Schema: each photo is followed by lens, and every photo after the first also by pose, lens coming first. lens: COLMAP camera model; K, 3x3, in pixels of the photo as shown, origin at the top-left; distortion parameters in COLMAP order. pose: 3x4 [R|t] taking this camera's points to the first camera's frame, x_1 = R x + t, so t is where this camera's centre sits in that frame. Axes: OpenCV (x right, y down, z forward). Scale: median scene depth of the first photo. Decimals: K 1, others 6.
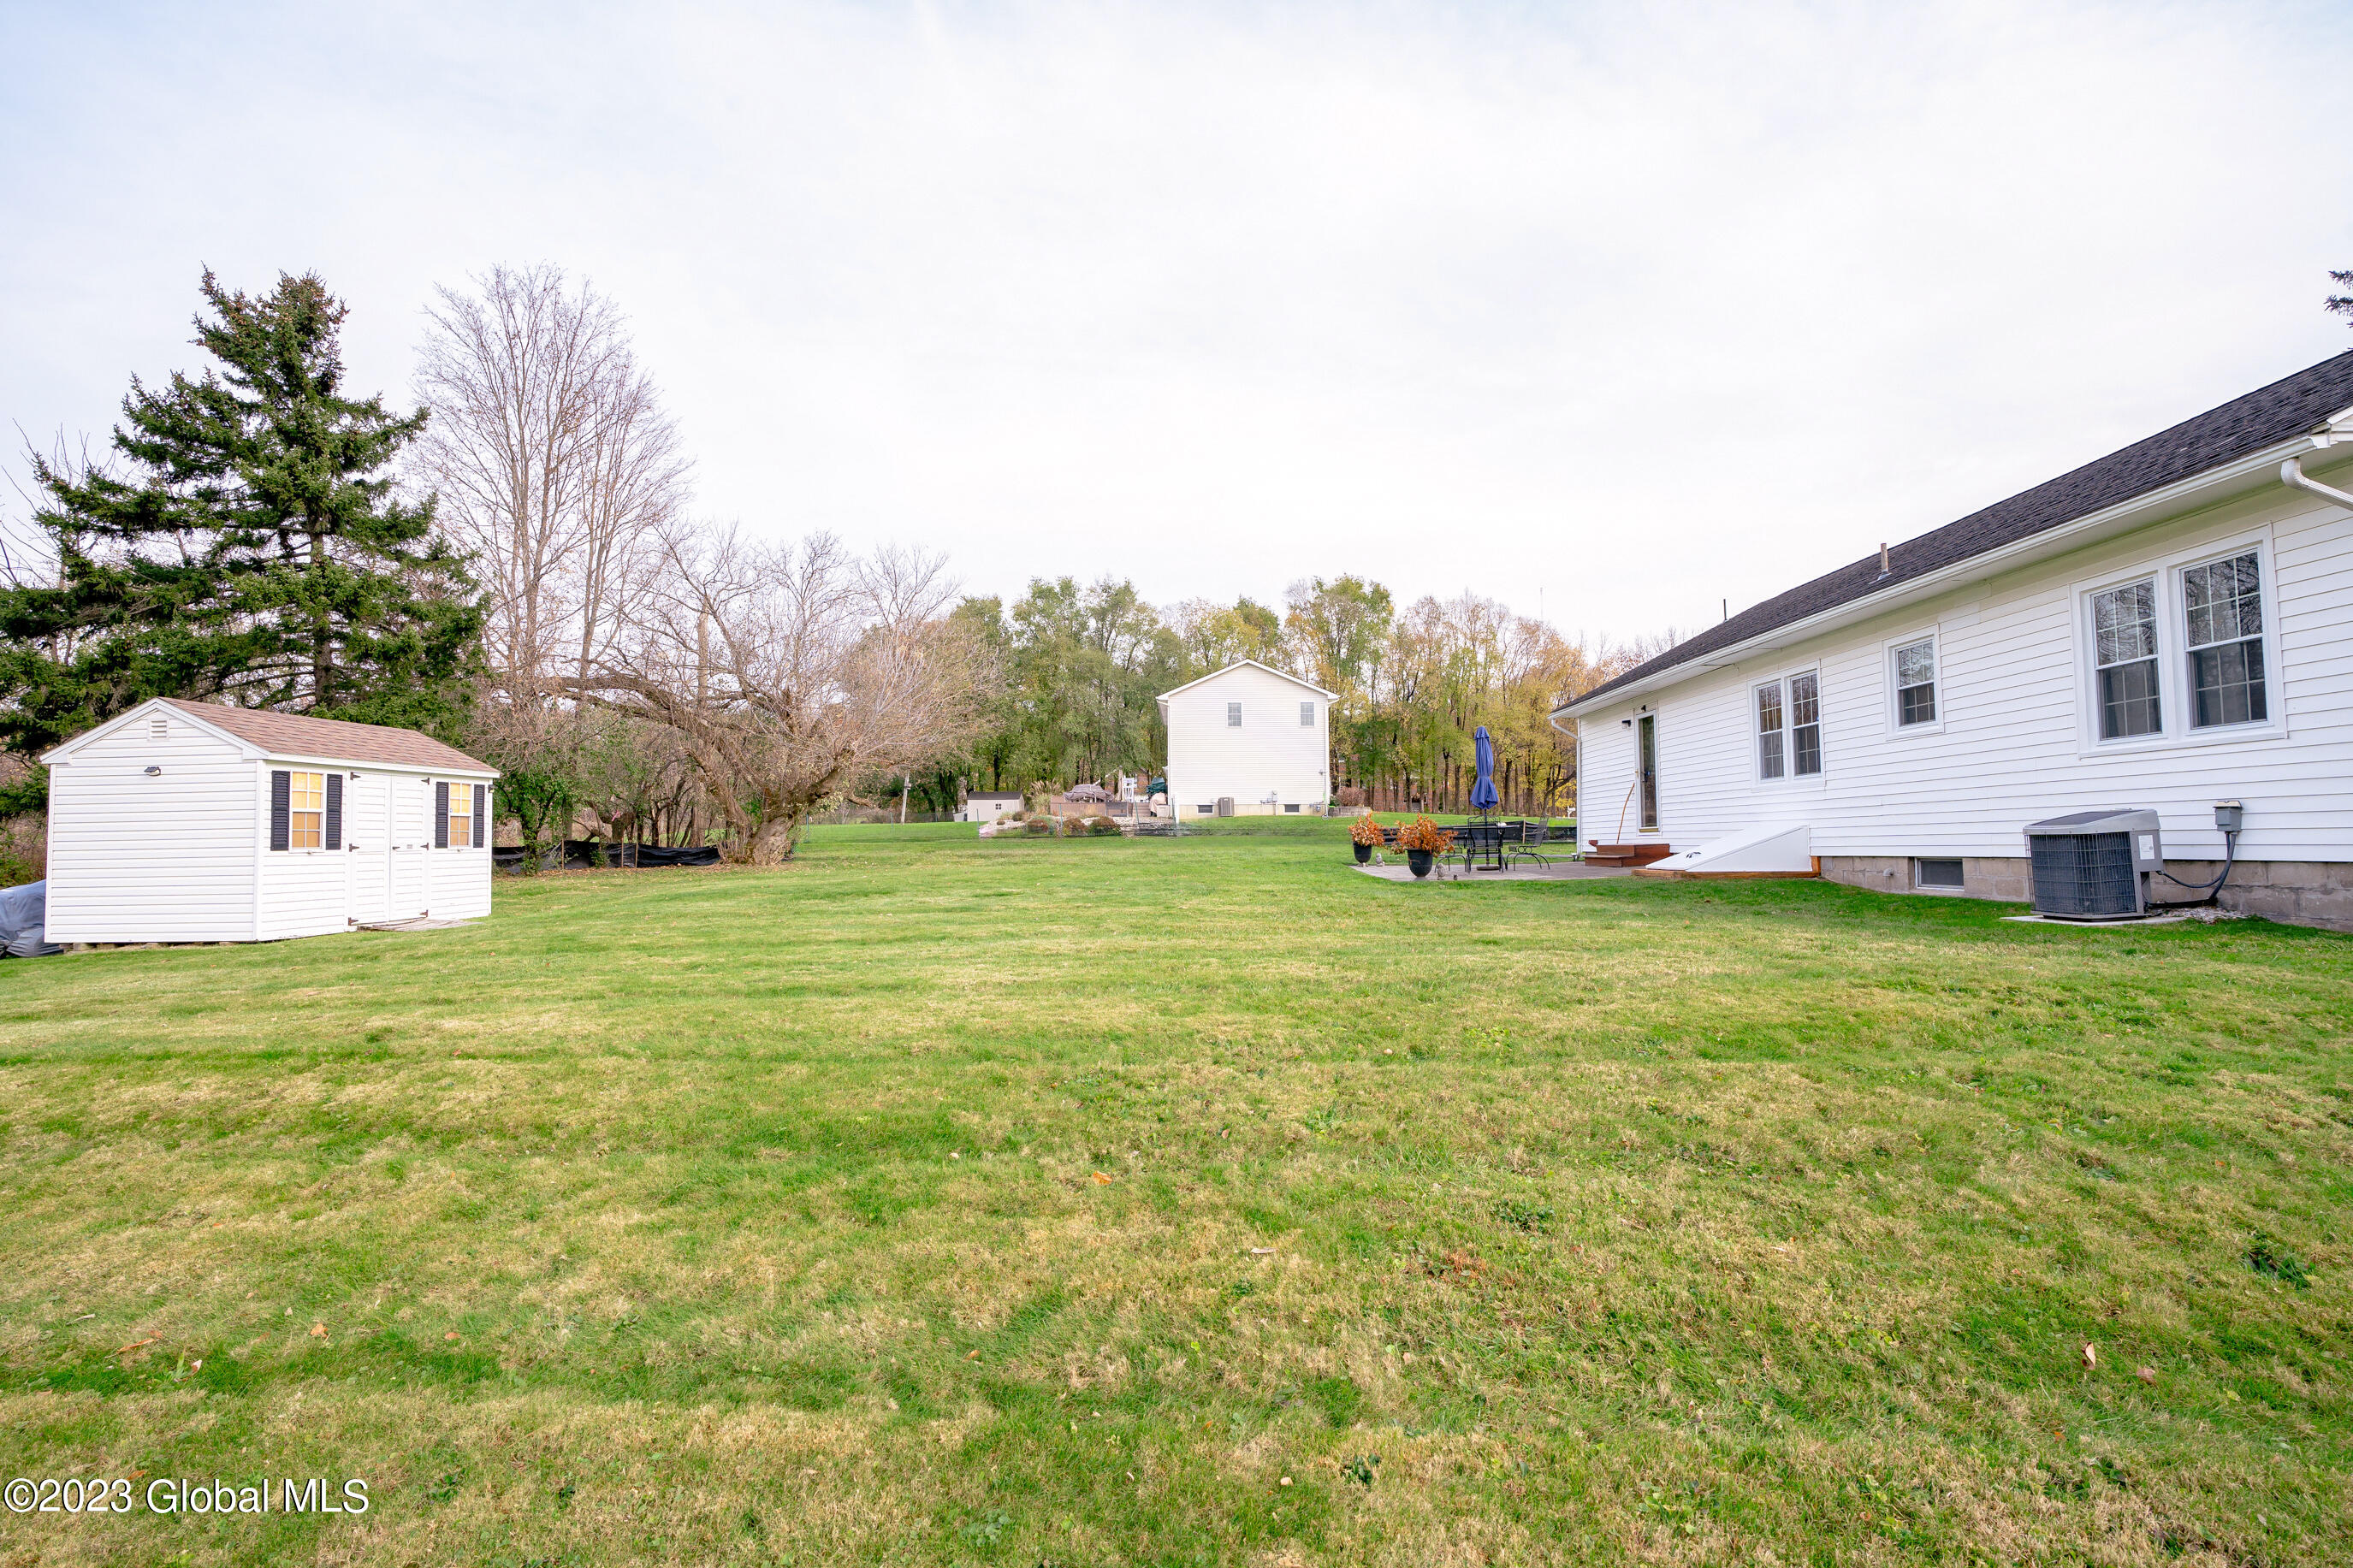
lens RADIAL K [[1068.9, 0, 1169.4], [0, 1068.9, 791.8], [0, 0, 1]] dist [-0.076882, 0.031667]
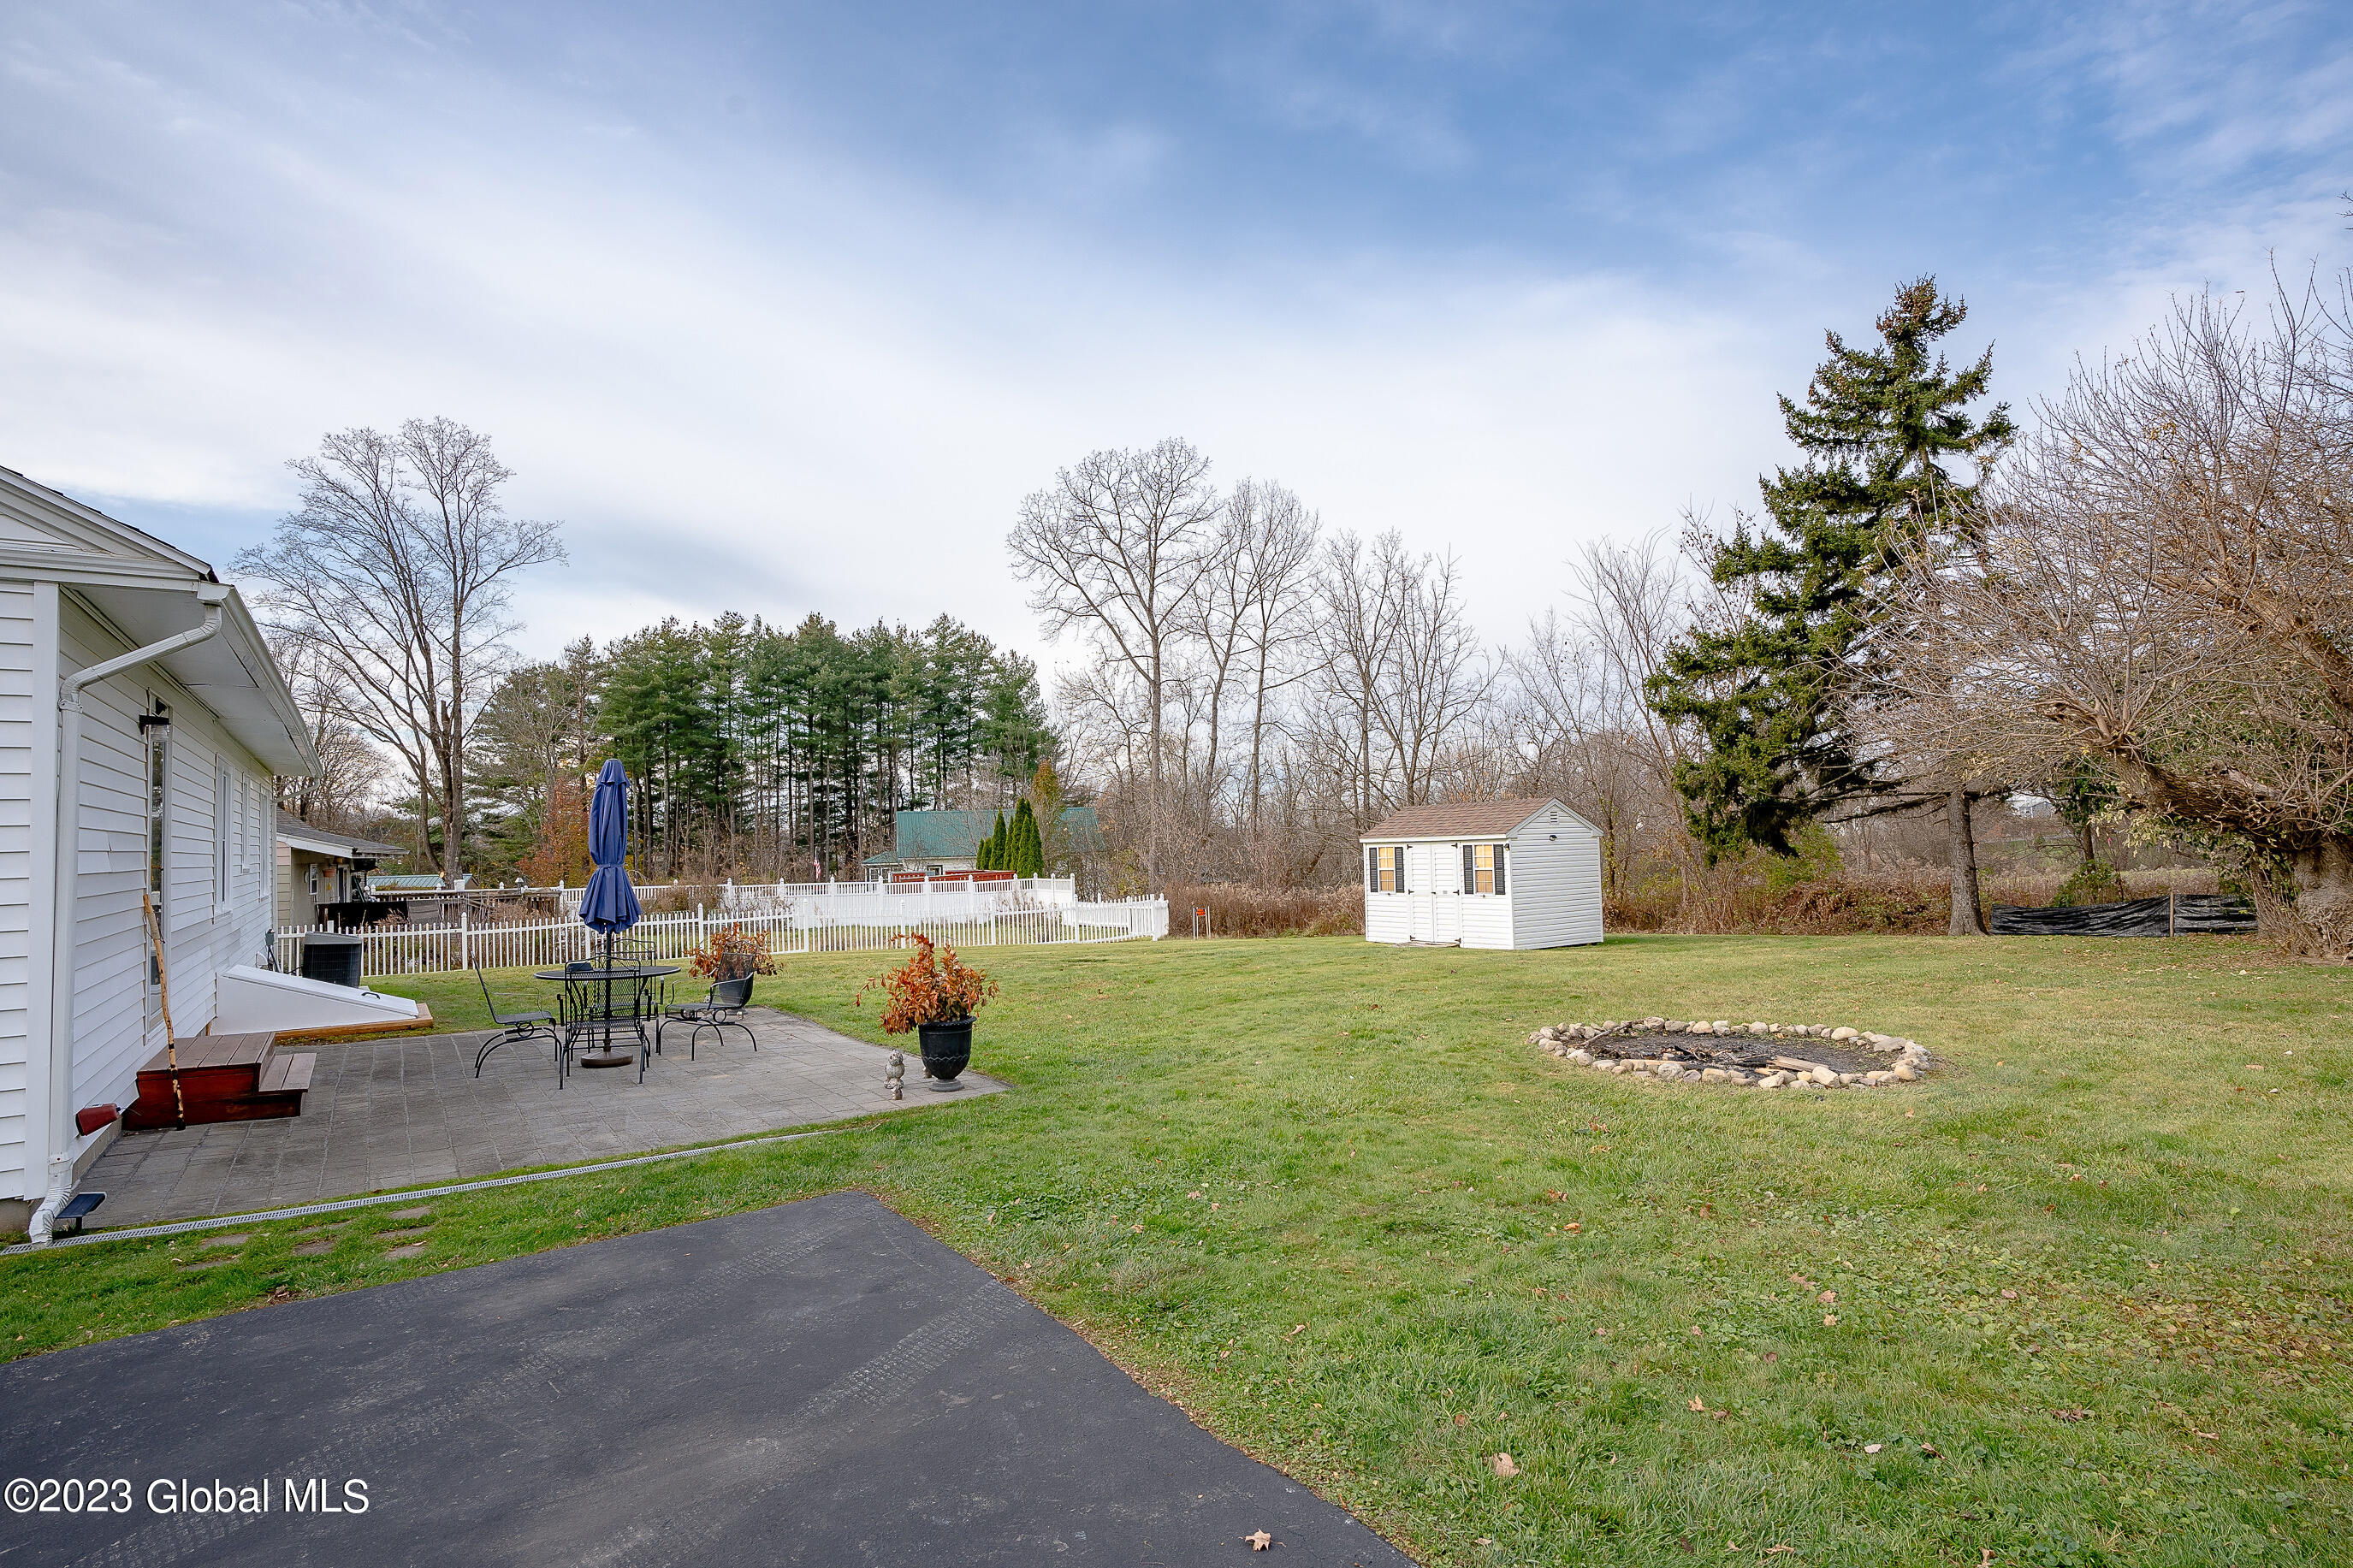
lens RADIAL K [[1176.8, 0, 1181.1], [0, 1176.8, 783.4], [0, 0, 1]] dist [-0.062859, 0.032281]
pose [[-0.792130, 0.003198, -0.610343, 0.419341], [0.064817, 0.994772, -0.078910, 0.005669], [0.606900, -0.102068, -0.788197, 1.600439]]
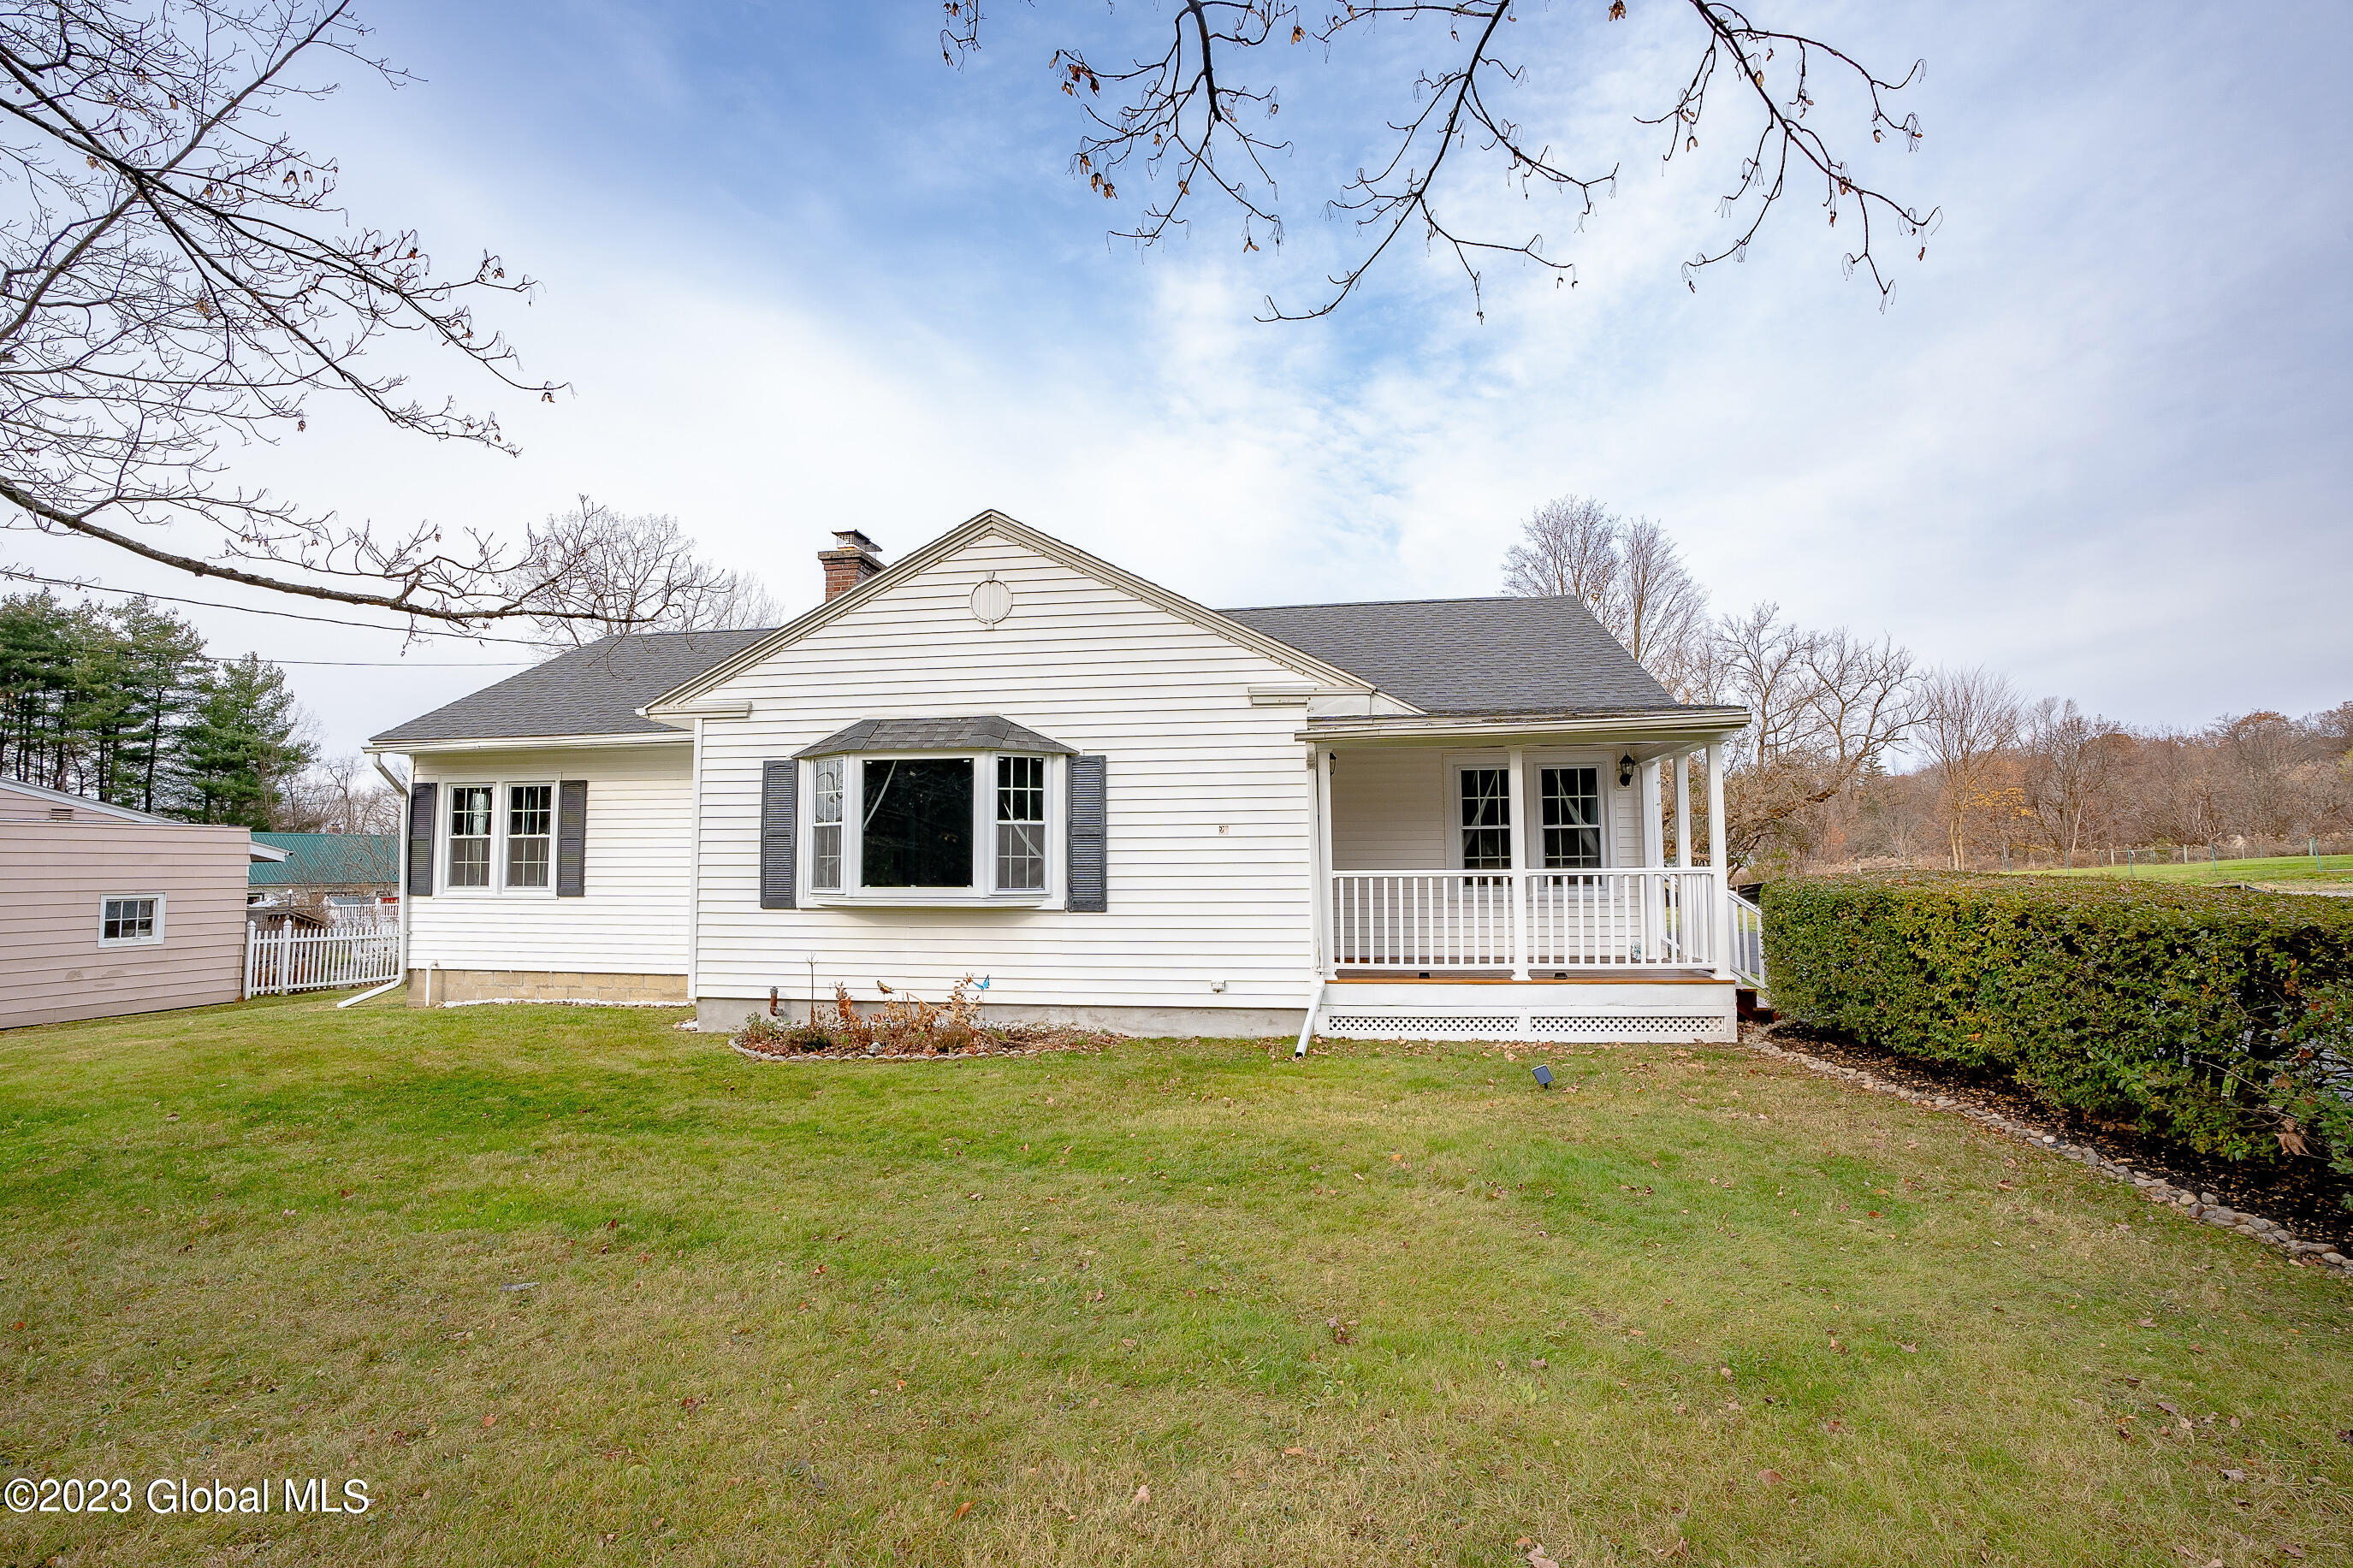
lens RADIAL K [[1072.9, 0, 1180.0], [0, 1072.9, 789.8], [0, 0, 1]] dist [-0.070178, 0.026505]
pose [[-0.103526, -0.065207, -0.992487, 1.560527], [0.056037, 0.995881, -0.071275, -0.021738], [0.993047, -0.062995, -0.099445, 0.964448]]
